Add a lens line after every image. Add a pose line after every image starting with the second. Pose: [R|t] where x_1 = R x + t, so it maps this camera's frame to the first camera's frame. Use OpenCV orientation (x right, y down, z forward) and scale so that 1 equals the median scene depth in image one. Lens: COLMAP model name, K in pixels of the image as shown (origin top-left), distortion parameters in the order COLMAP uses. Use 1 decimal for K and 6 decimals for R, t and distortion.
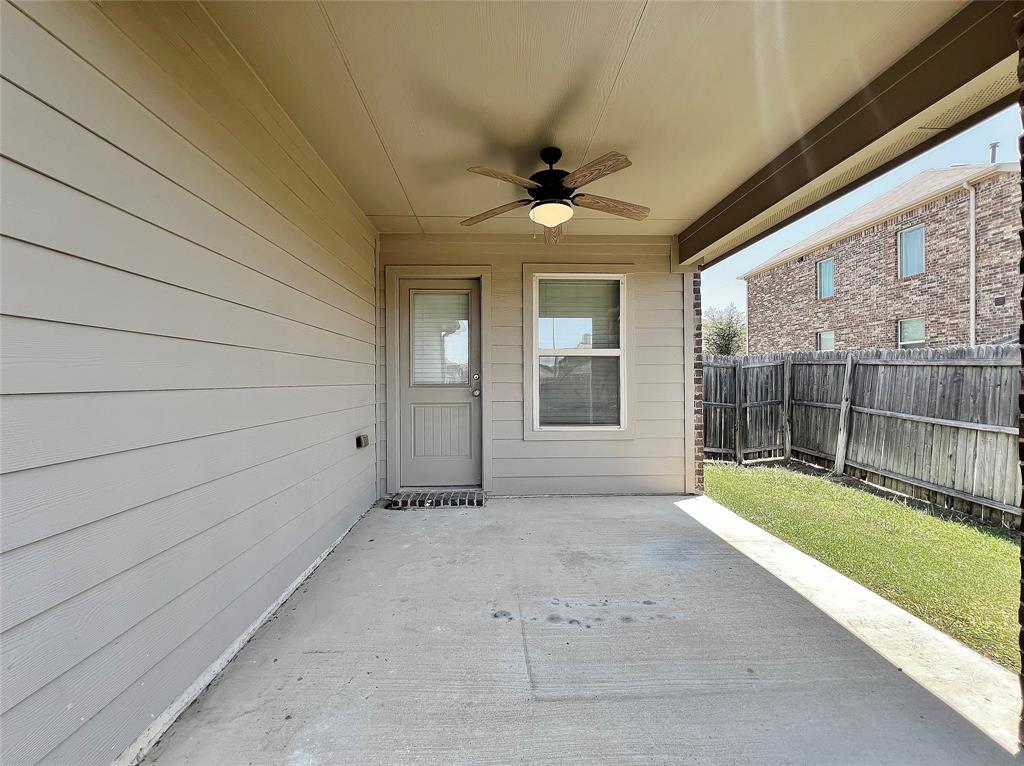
lens RADIAL K [[414.7, 0, 510.7], [0, 414.7, 381.9], [0, 0, 1]] dist [0.002353, 0.000038]
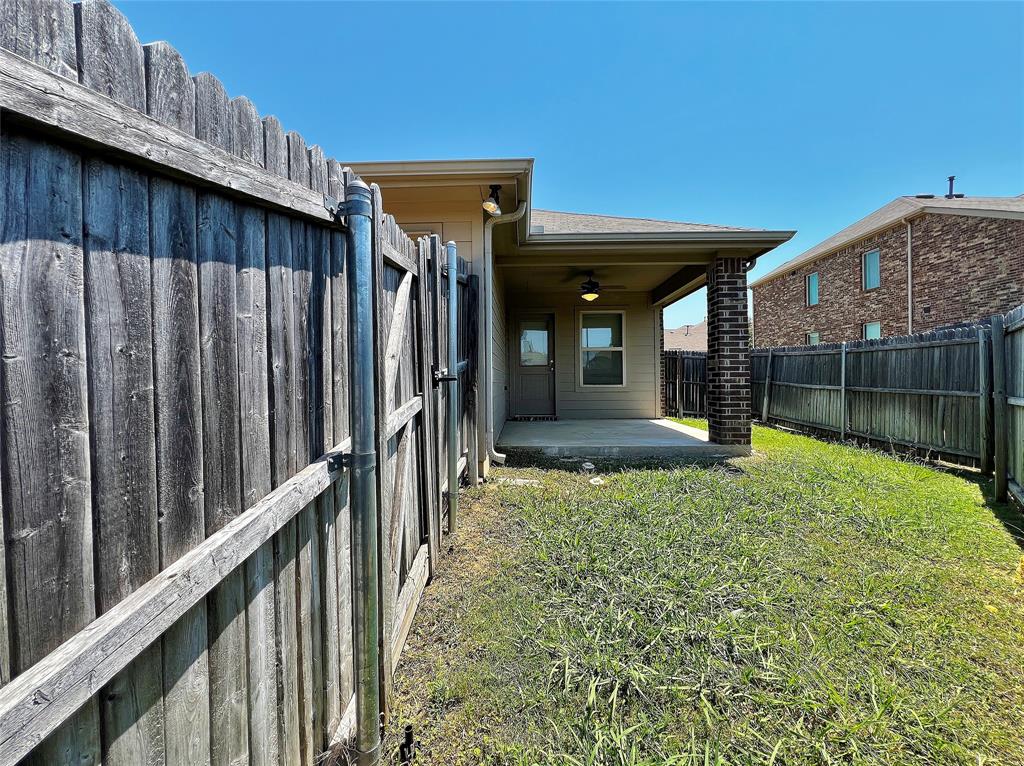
lens RADIAL K [[414.7, 0, 513.3], [0, 414.7, 386.9], [0, 0, 1]] dist [0.002353, 0.000038]
pose [[0.997873, -0.003608, -0.065082, -0.051390], [0.003999, 0.999975, 0.005881, 0.037289], [0.065060, -0.006129, 0.997863, -0.390259]]
